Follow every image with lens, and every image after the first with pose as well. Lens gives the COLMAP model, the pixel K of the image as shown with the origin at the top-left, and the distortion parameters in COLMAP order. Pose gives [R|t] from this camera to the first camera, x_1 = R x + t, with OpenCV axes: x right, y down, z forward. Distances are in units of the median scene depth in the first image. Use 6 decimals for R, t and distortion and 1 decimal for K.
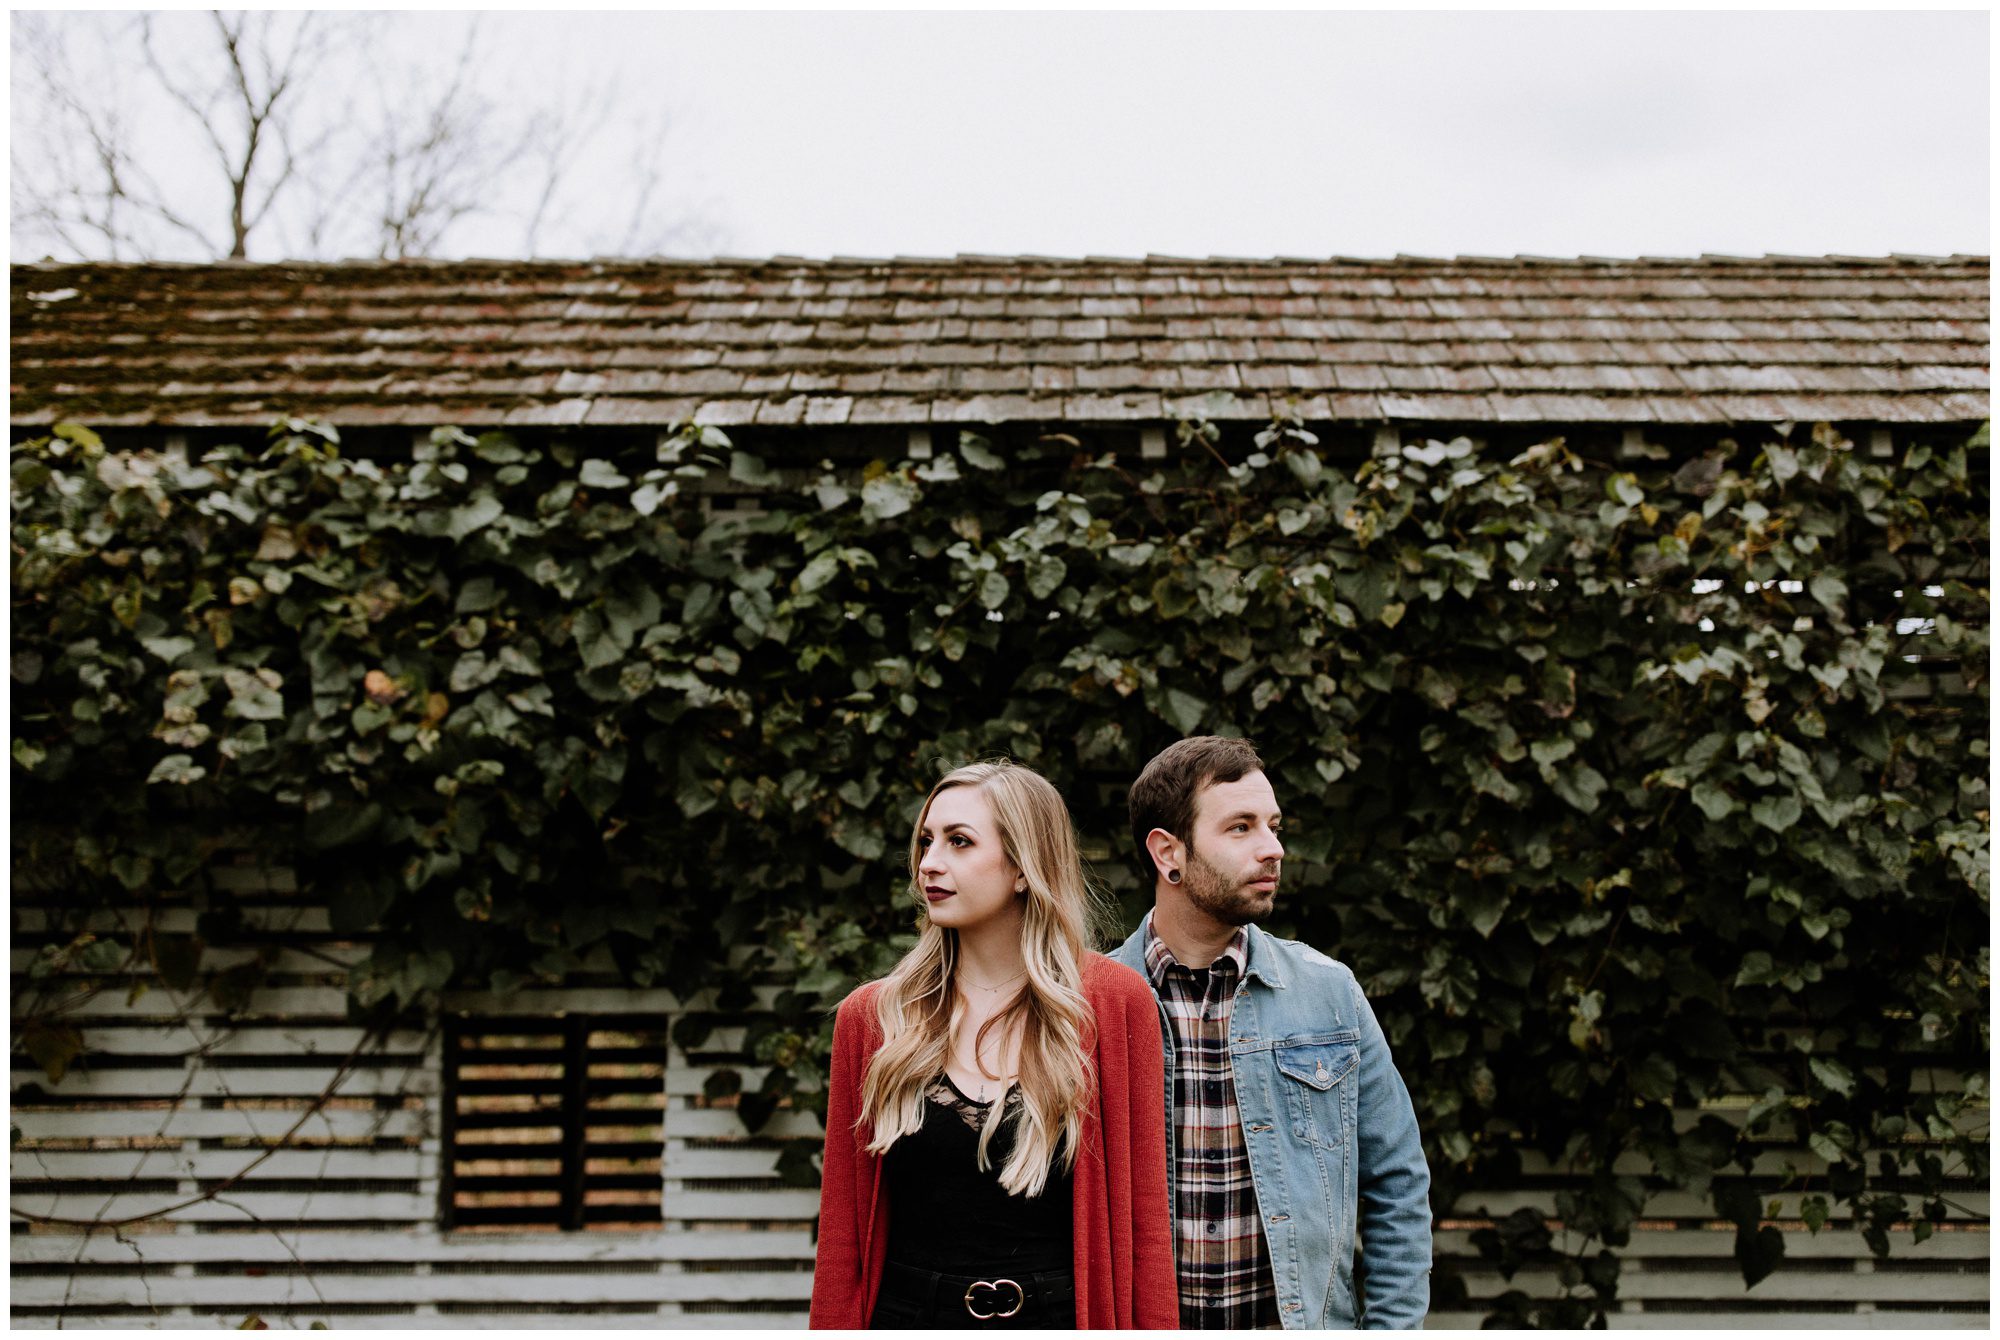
lens RADIAL K [[1944.3, 0, 1091.9], [0, 1944.3, 653.5], [0, 0, 1]] dist [0.008933, -0.015990]
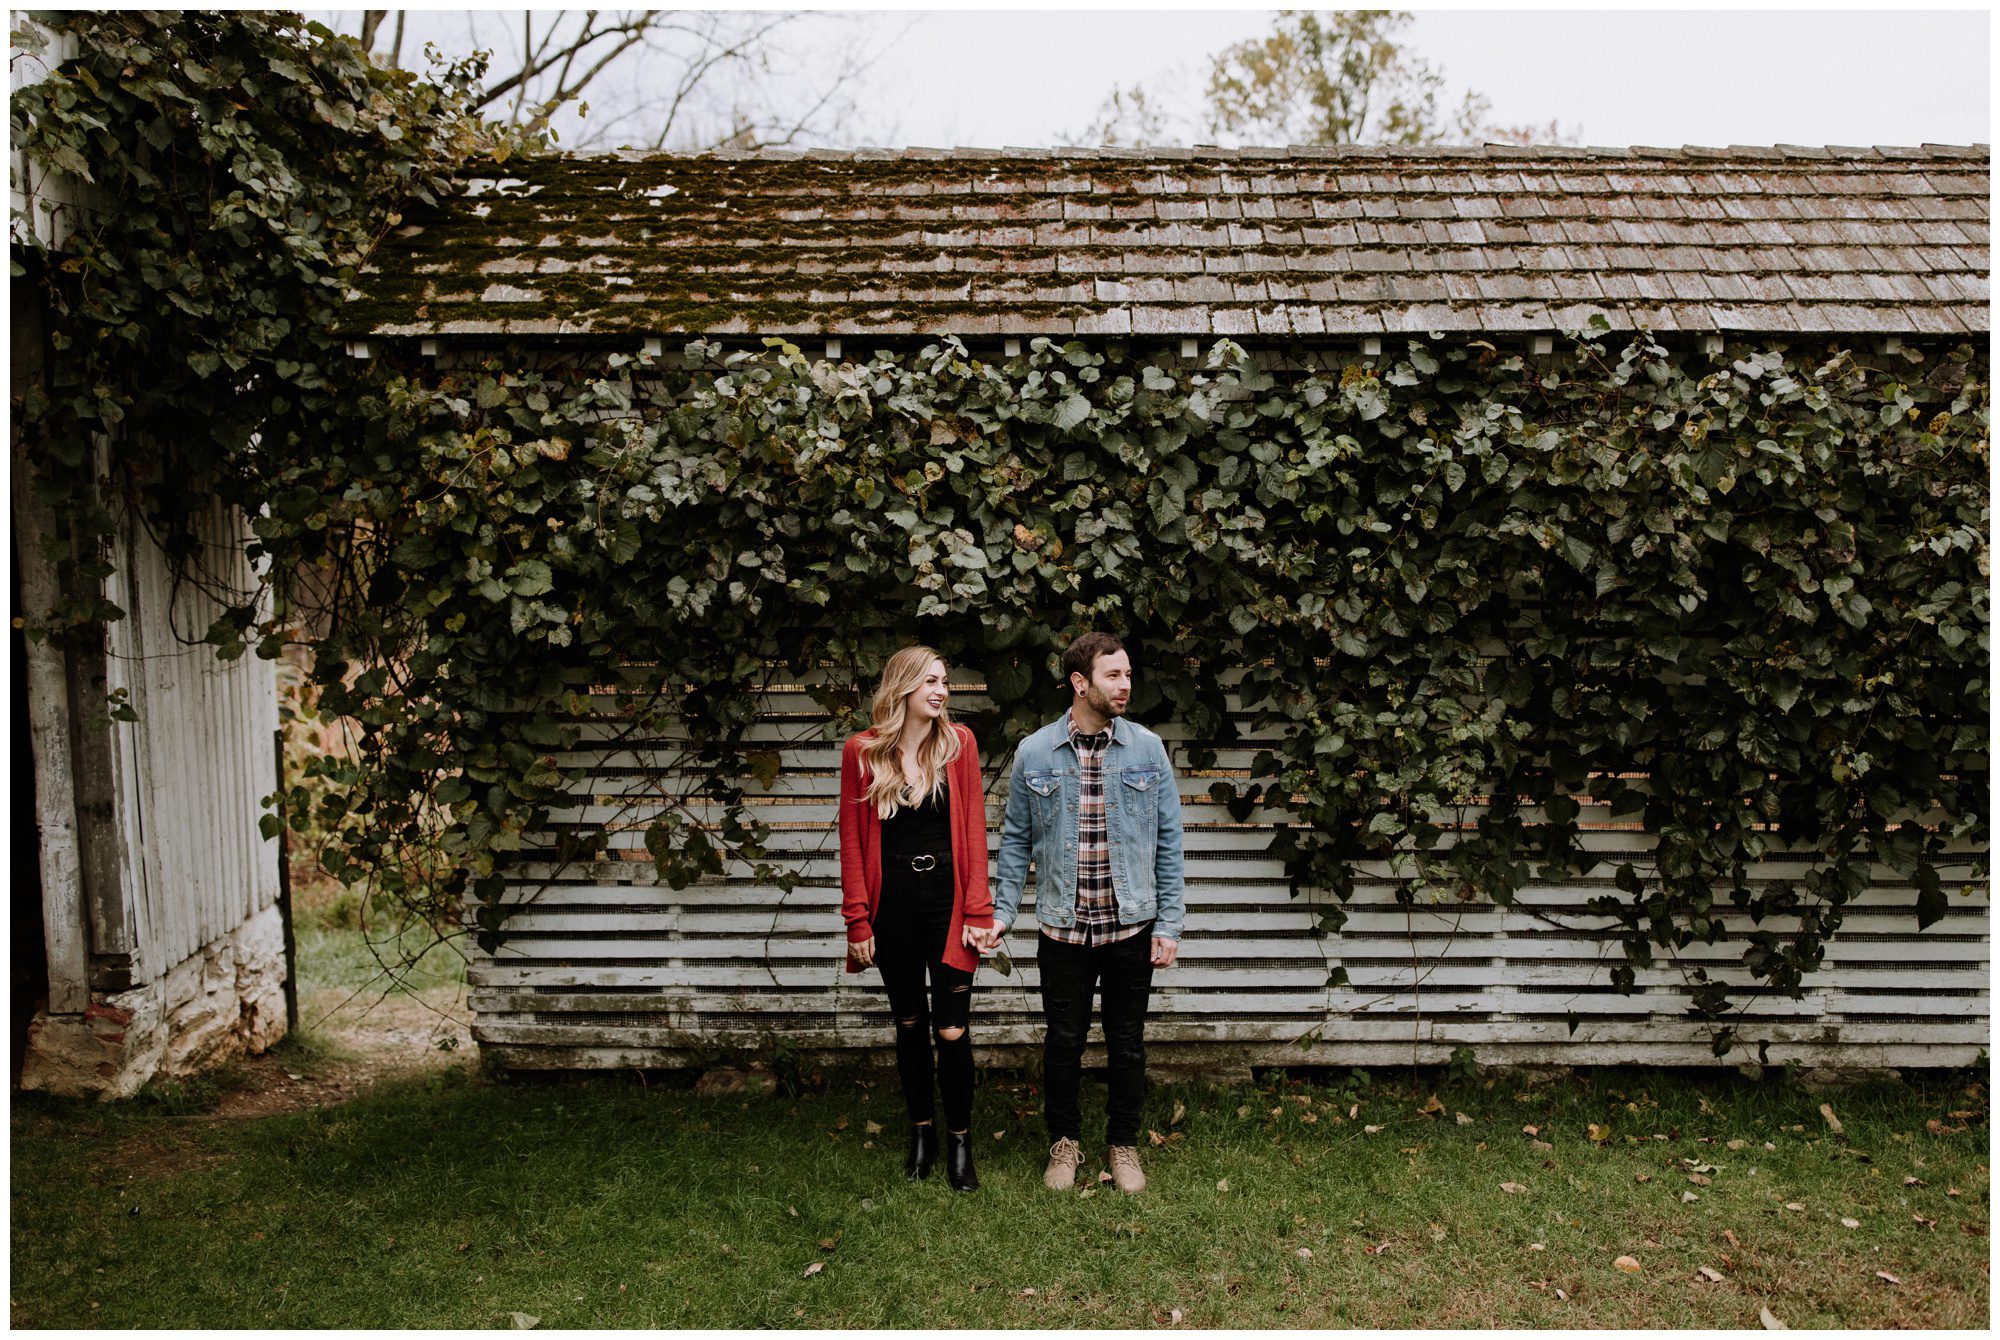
lens RADIAL K [[1908.6, 0, 1031.1], [0, 1908.6, 670.1], [0, 0, 1]] dist [0.005680, -0.007063]
pose [[0.999966, 0.002821, -0.007708, -0.324674], [-0.000993, 0.973745, 0.227640, -0.194274], [0.008148, -0.227624, 0.973715, -0.374646]]
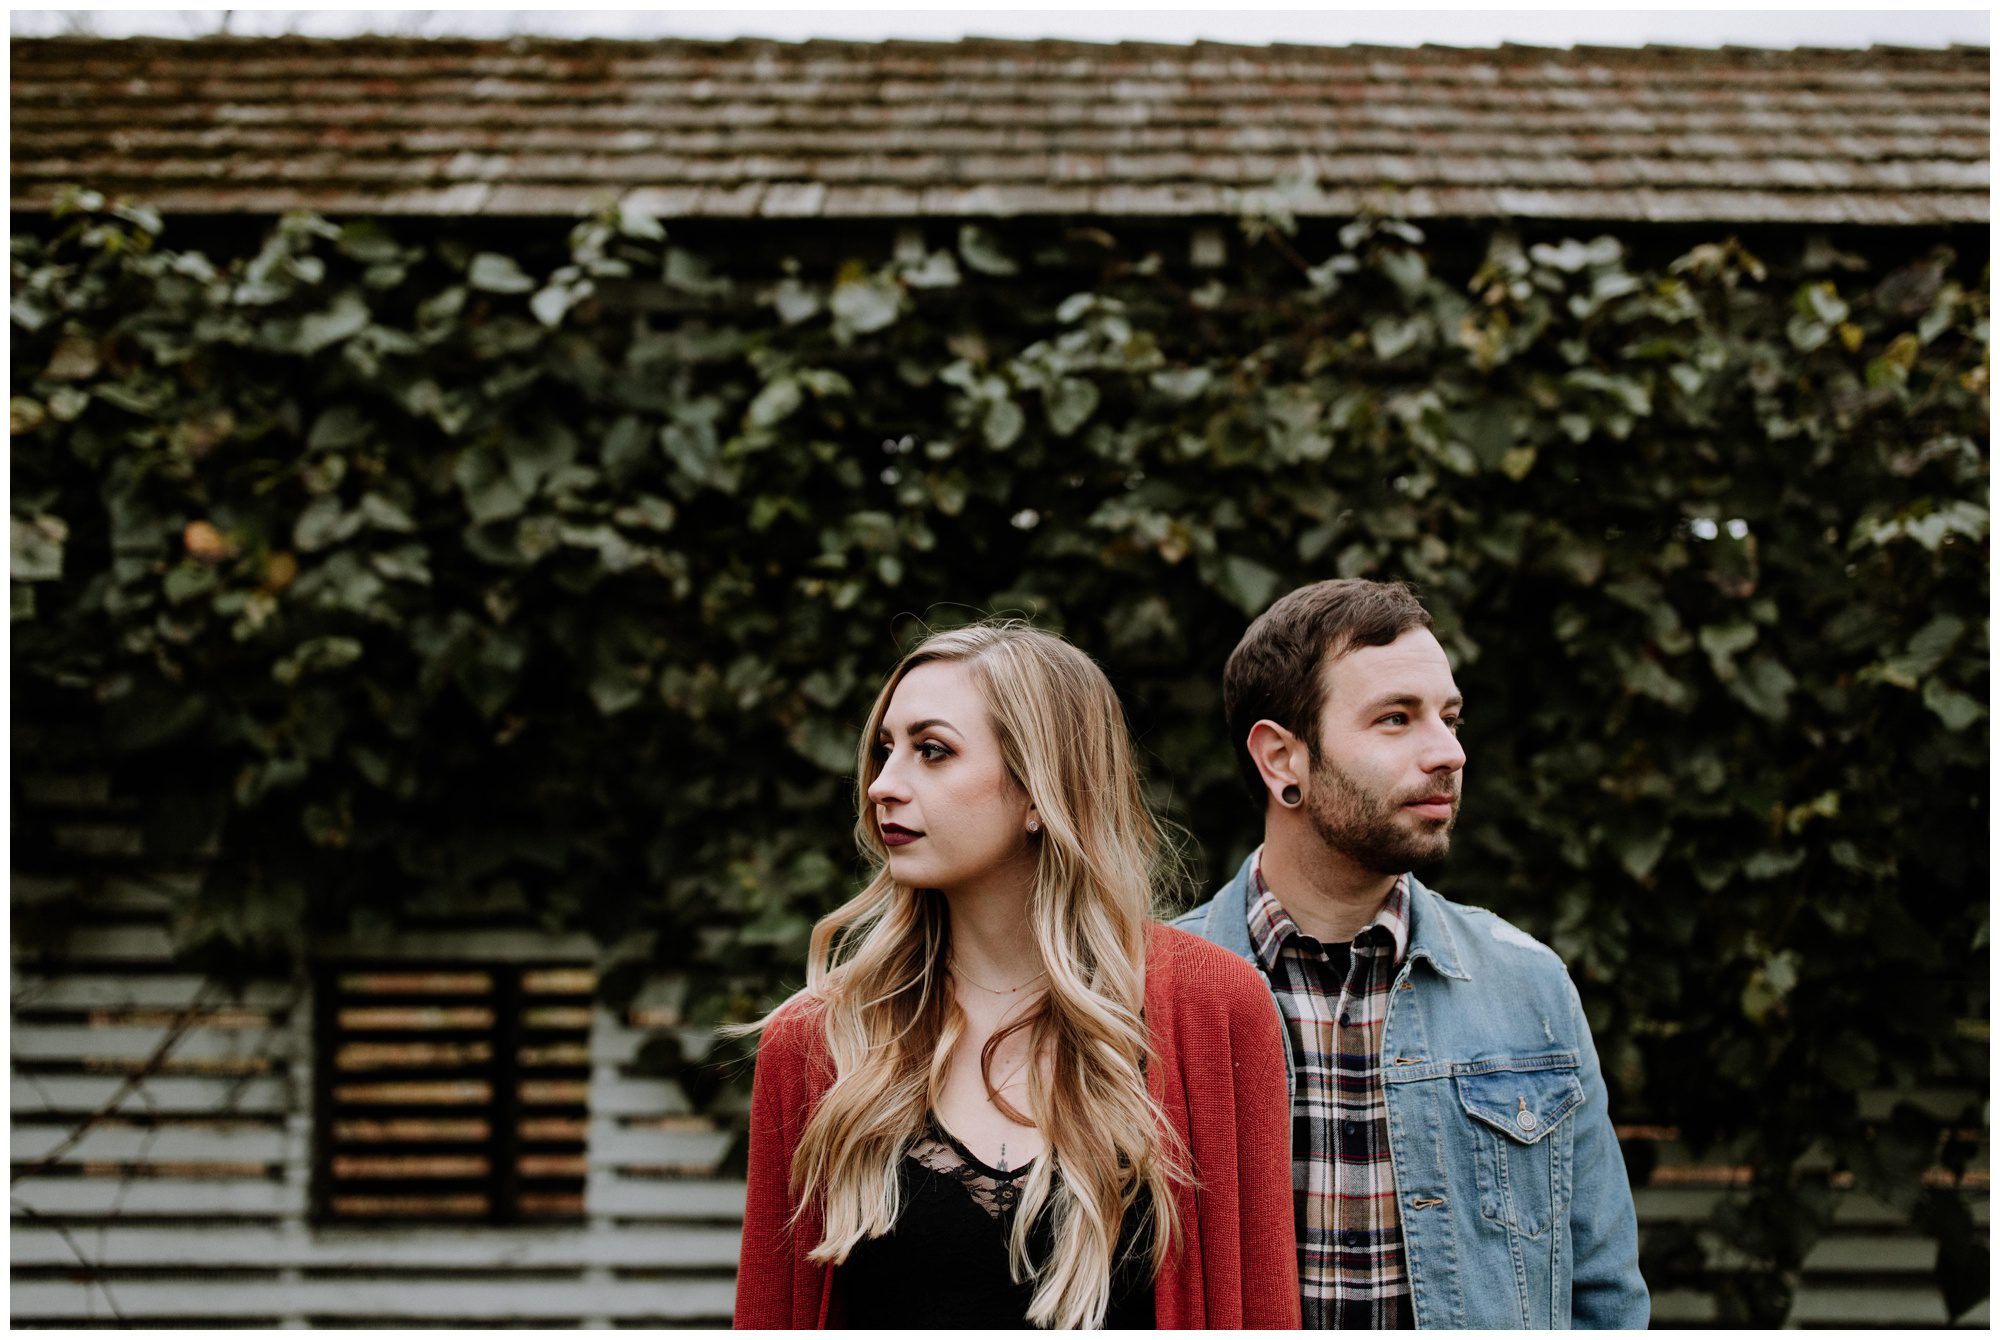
lens RADIAL K [[1968.1, 0, 1111.4], [0, 1968.1, 661.8], [0, 0, 1]] dist [0.002778, -0.000561]
pose [[0.999959, 0.008232, 0.003853, -0.009138], [-0.008409, 0.998799, 0.048271, 0.021664], [-0.003451, -0.048301, 0.998827, 0.203392]]
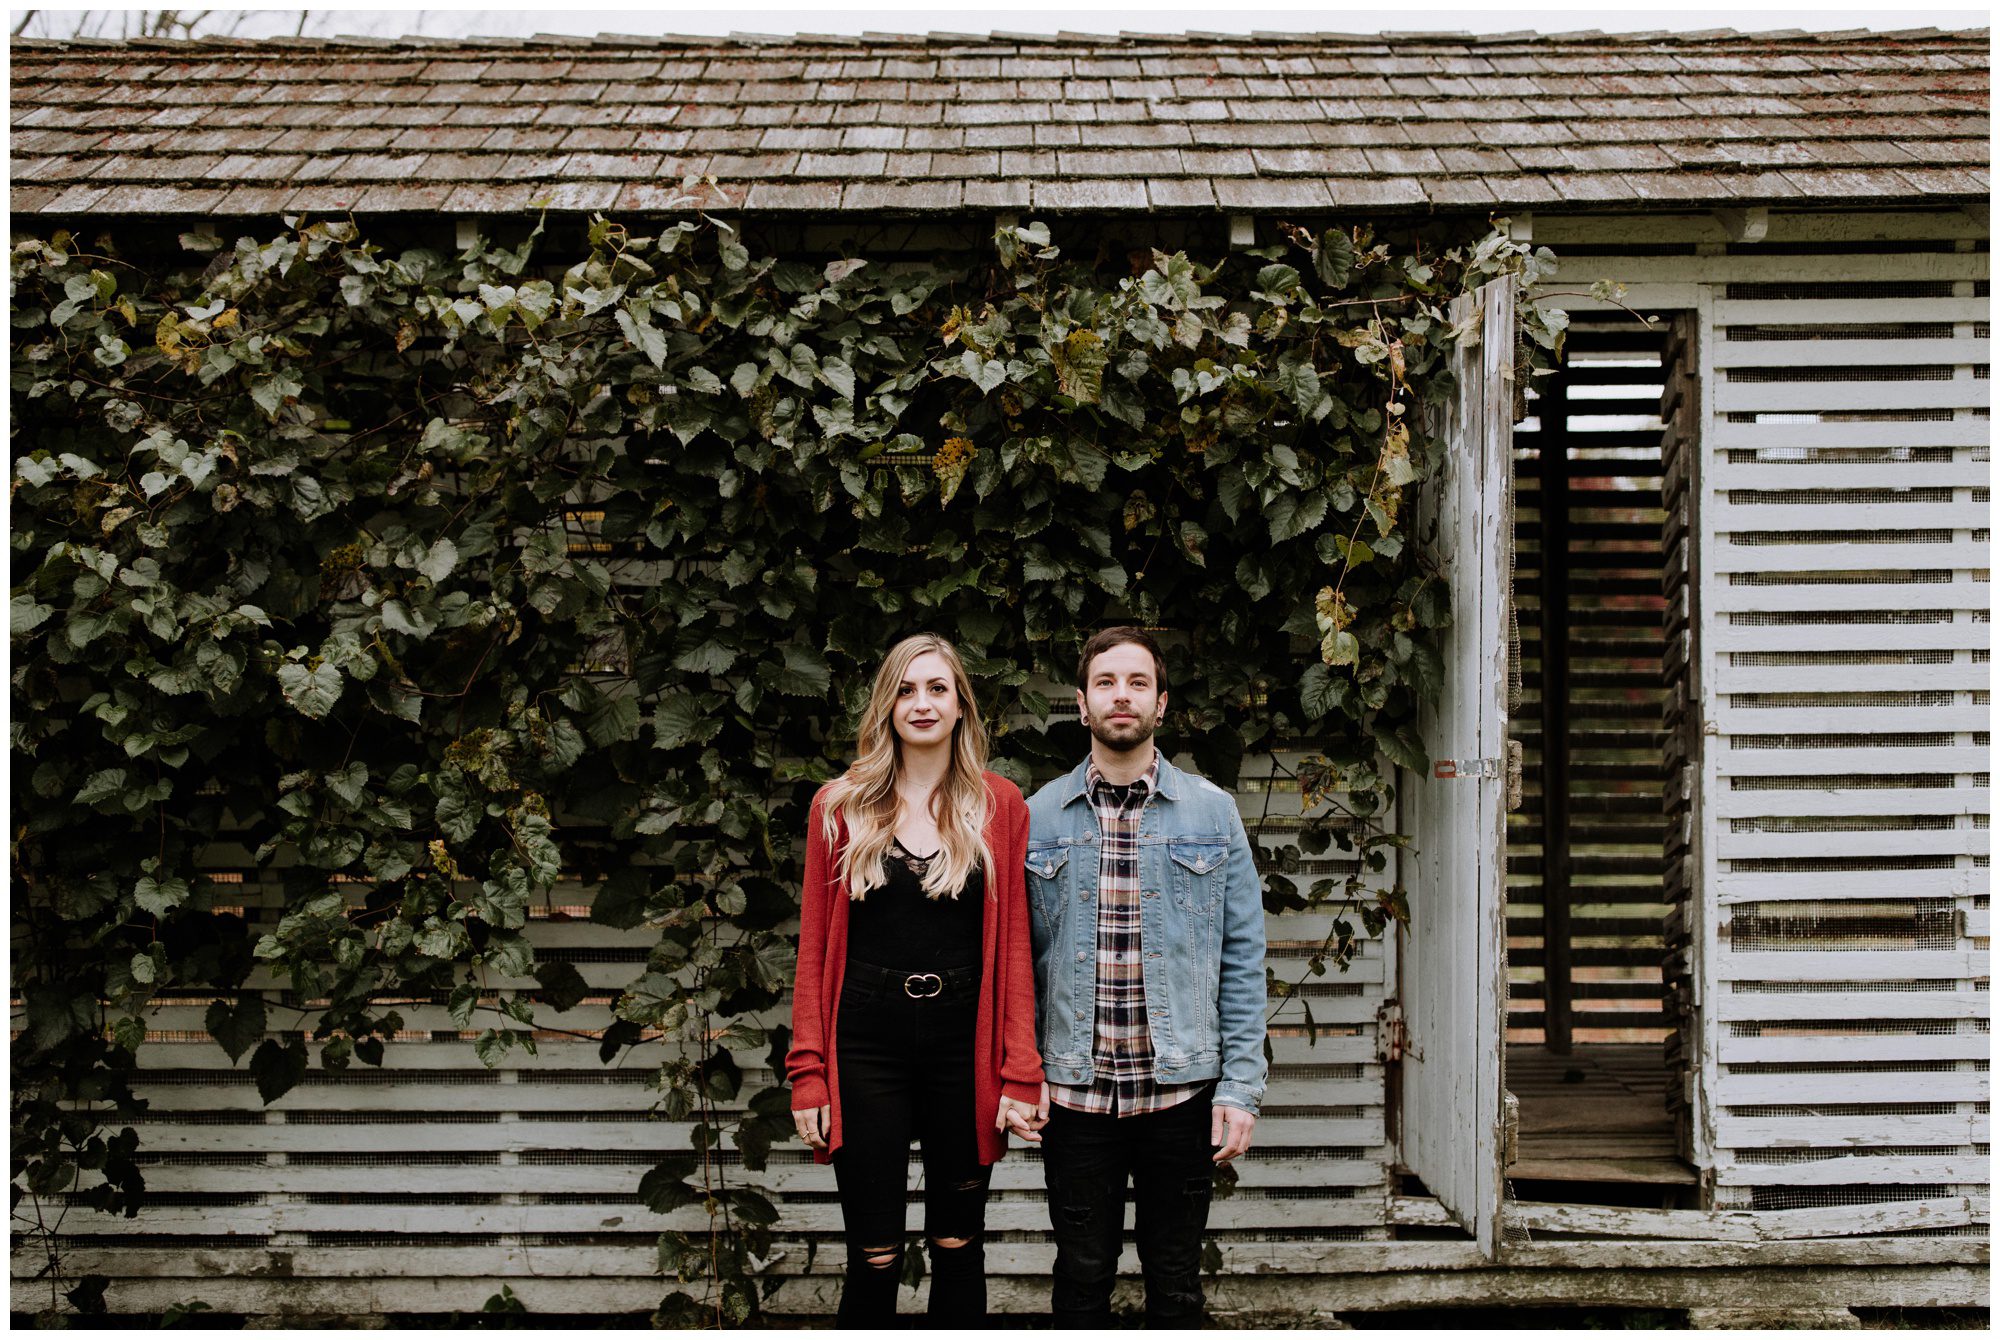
lens RADIAL K [[1908.6, 0, 1031.1], [0, 1908.6, 670.1], [0, 0, 1]] dist [0.005680, -0.007063]
pose [[0.999987, -0.004484, -0.002296, 0.696470], [0.004709, 0.993960, 0.109640, 0.001579], [0.001791, -0.109649, 0.993969, 0.051208]]
